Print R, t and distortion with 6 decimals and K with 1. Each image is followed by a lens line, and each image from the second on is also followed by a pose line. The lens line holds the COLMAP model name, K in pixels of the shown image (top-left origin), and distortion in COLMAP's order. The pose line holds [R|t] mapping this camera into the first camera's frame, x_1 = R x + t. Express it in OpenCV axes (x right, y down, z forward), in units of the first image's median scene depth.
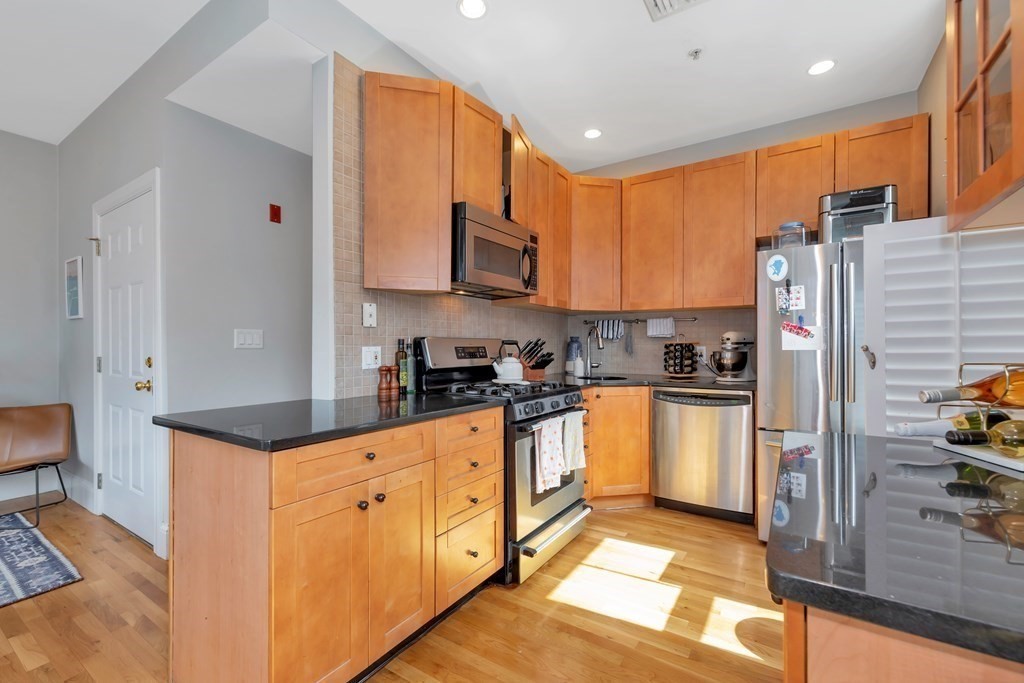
lens RADIAL K [[443.8, 0, 528.0], [0, 443.8, 346.1], [0, 0, 1]] dist [0.006550, -0.000513]
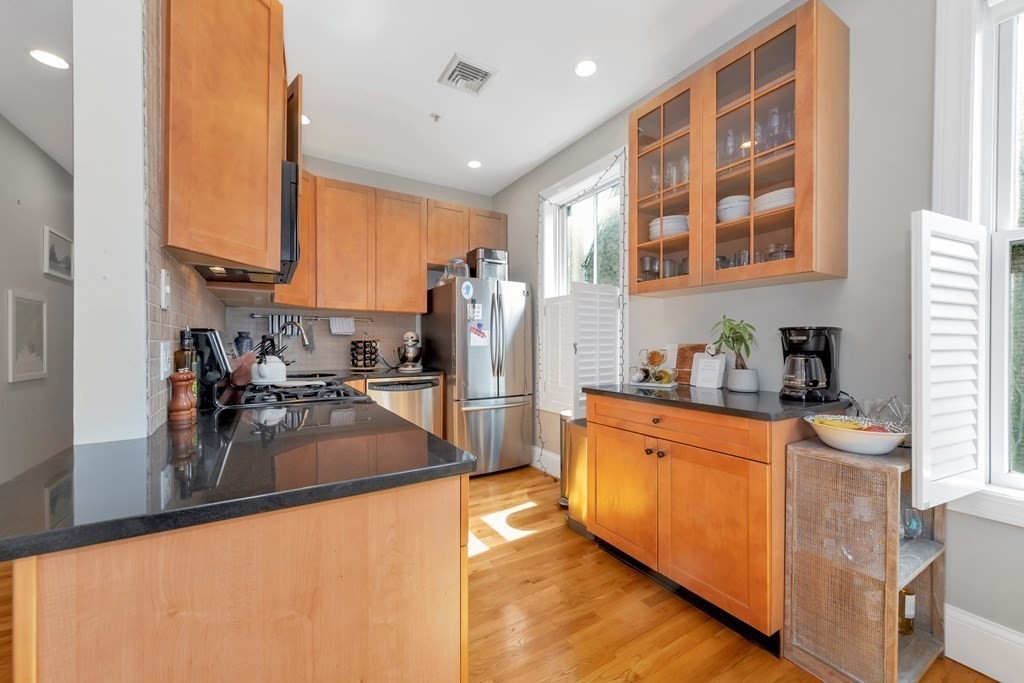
lens RADIAL K [[391.0, 0, 517.6], [0, 391.0, 346.3], [0, 0, 1]] dist [0.000938, 0.000146]
pose [[0.441944, -0.004686, 0.897031, -0.502285], [-0.001741, 0.999980, 0.006082, 0.002694], [-0.897041, -0.004250, 0.441927, 0.259870]]
